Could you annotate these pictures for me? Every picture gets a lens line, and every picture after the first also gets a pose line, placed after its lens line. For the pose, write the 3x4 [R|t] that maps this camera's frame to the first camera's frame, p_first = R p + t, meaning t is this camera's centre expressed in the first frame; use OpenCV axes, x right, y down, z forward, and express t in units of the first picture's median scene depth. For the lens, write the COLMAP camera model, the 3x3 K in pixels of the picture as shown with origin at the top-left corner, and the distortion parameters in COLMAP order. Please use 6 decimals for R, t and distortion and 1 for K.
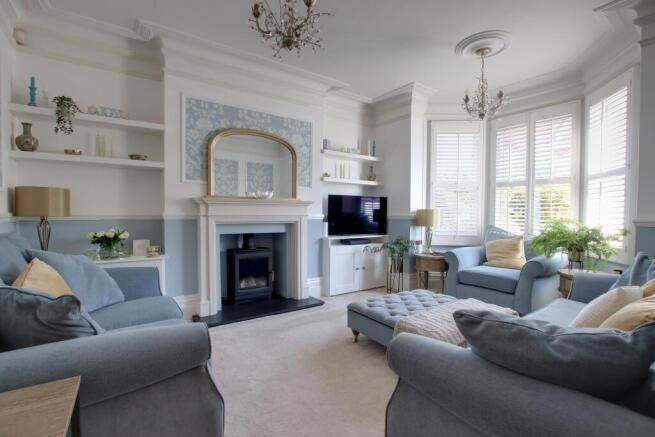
lens RADIAL K [[304.2, 0, 323.8], [0, 304.2, 221.6], [0, 0, 1]] dist [-0.026517, 0.001250]
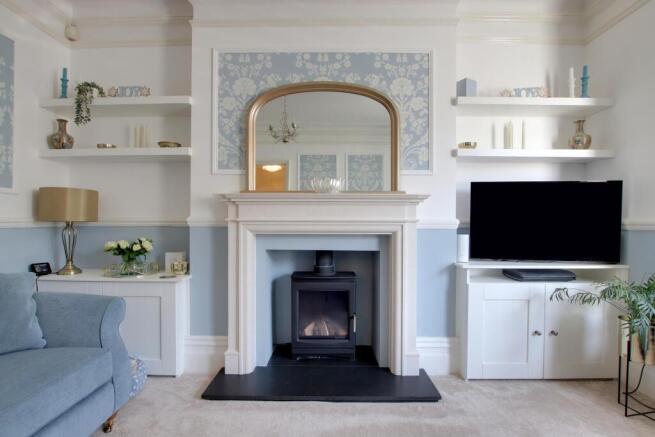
lens RADIAL K [[304.2, 0, 337.2], [0, 304.2, 224.7], [0, 0, 1]] dist [-0.026517, 0.001250]
pose [[0.816528, 0.000700, -0.577306, 0.171362], [-0.013832, 0.999736, -0.018352, -0.002472], [0.577140, 0.022970, 0.816322, 0.585623]]
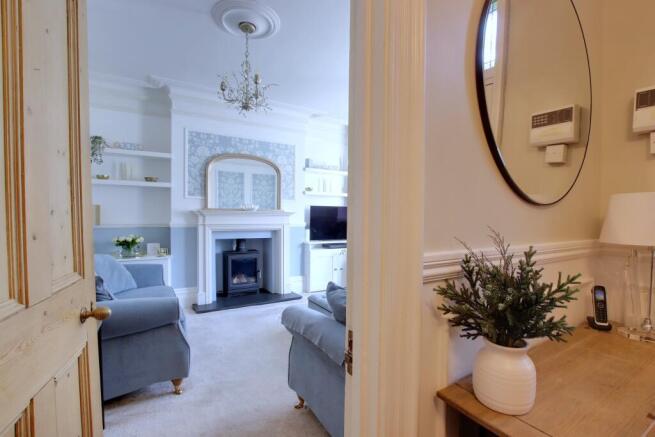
lens RADIAL K [[304.2, 0, 323.7], [0, 304.2, 222.1], [0, 0, 1]] dist [-0.026517, 0.001250]
pose [[0.997698, 0.005201, -0.067615, 0.194221], [-0.005684, 0.999960, -0.006958, -0.023738], [0.067576, 0.007326, 0.997687, -0.220573]]
